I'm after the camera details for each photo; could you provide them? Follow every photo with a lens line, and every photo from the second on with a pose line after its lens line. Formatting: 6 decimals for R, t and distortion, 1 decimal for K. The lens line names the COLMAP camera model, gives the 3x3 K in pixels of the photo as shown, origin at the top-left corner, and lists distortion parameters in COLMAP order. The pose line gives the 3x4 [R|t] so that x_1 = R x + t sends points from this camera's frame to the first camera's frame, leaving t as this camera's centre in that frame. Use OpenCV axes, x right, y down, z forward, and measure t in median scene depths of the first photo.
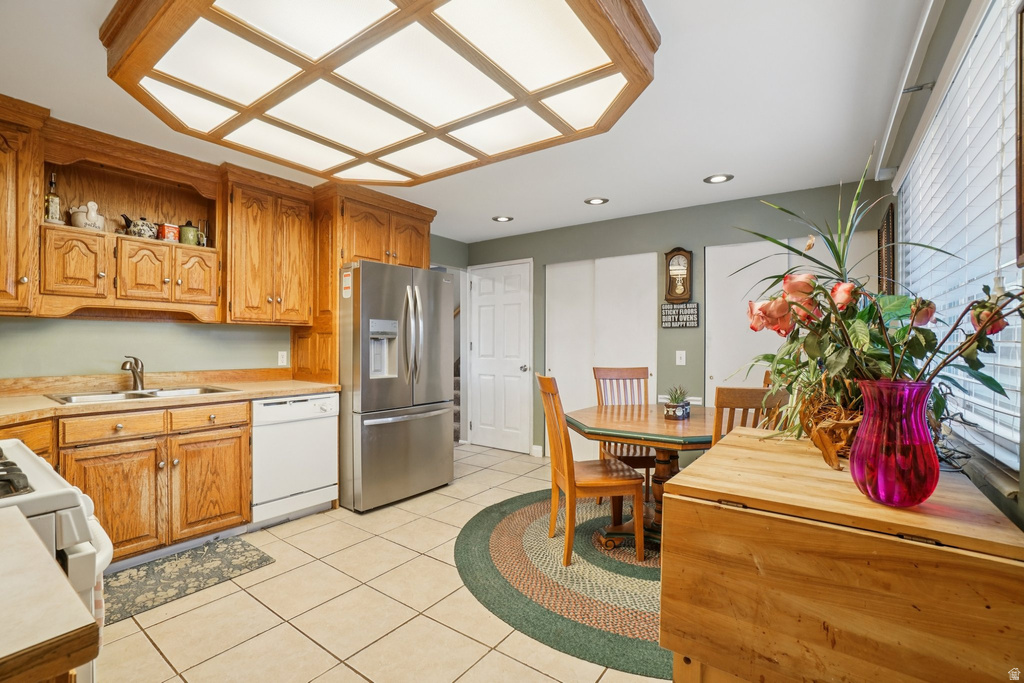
lens RADIAL K [[447.5, 0, 495.0], [0, 447.5, 344.7], [0, 0, 1]] dist [-0.048195, 0.000157]
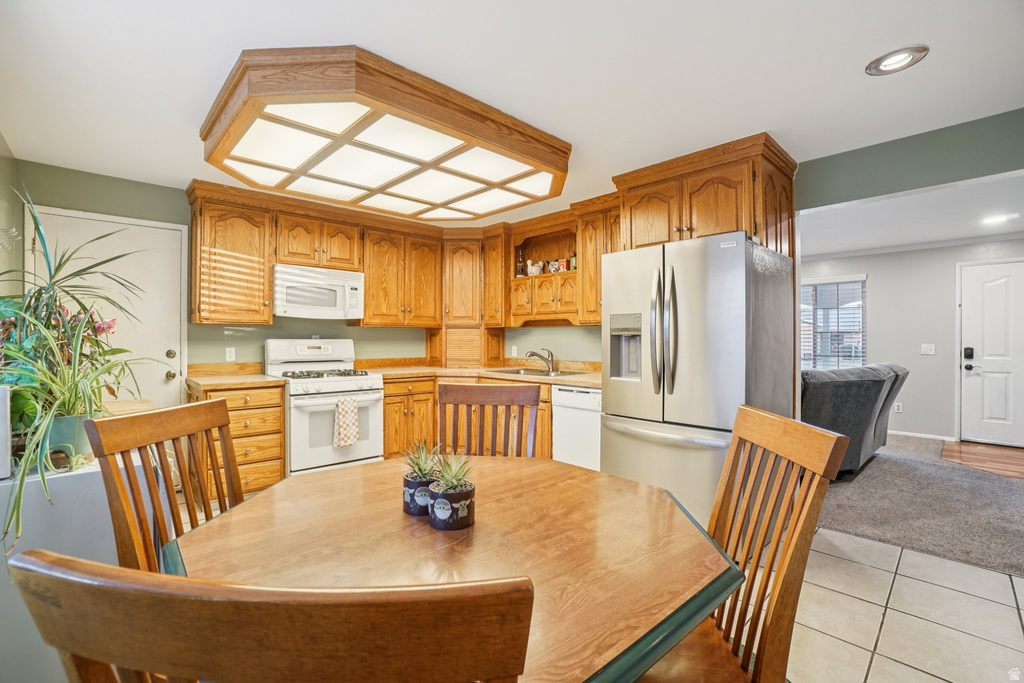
lens RADIAL K [[447.5, 0, 512.1], [0, 447.5, 337.6], [0, 0, 1]] dist [-0.048195, 0.000157]
pose [[-0.170779, -0.007692, -0.985279, 0.891569], [-0.001338, 0.999970, -0.007575, -0.003636], [0.985308, 0.000025, -0.170784, 1.262203]]
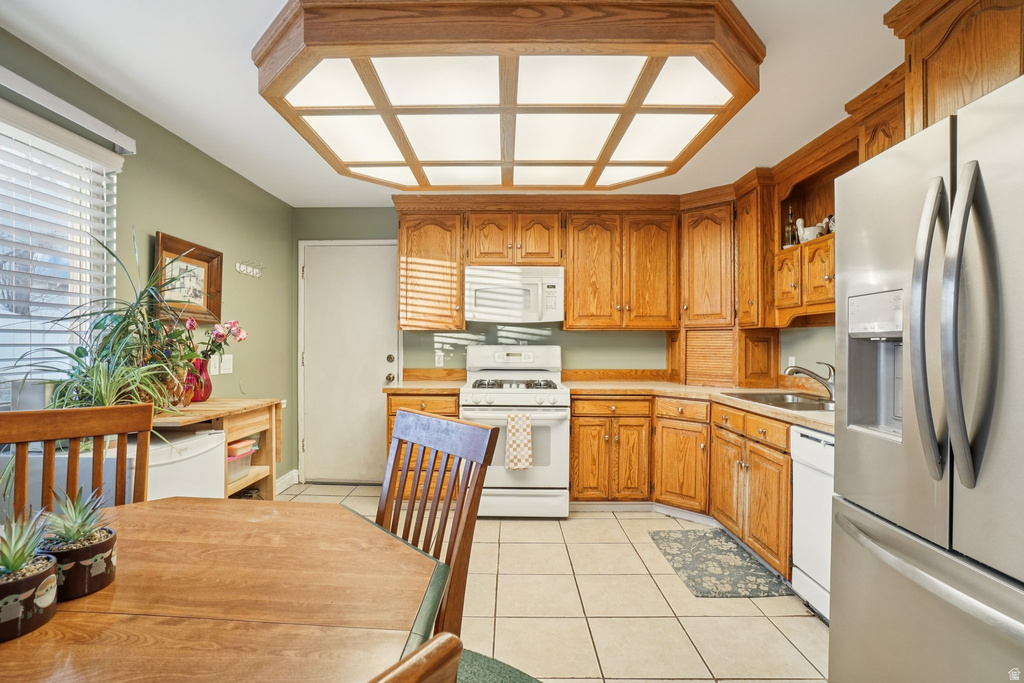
lens RADIAL K [[485.3, 0, 510.5], [0, 485.3, 341.6], [0, 0, 1]] dist [-0.034954, 0.002554]
pose [[-0.807659, -0.010500, -0.589557, 0.375107], [-0.006665, 0.999940, -0.008680, -0.007192], [0.589613, -0.003081, -0.807680, 1.572097]]
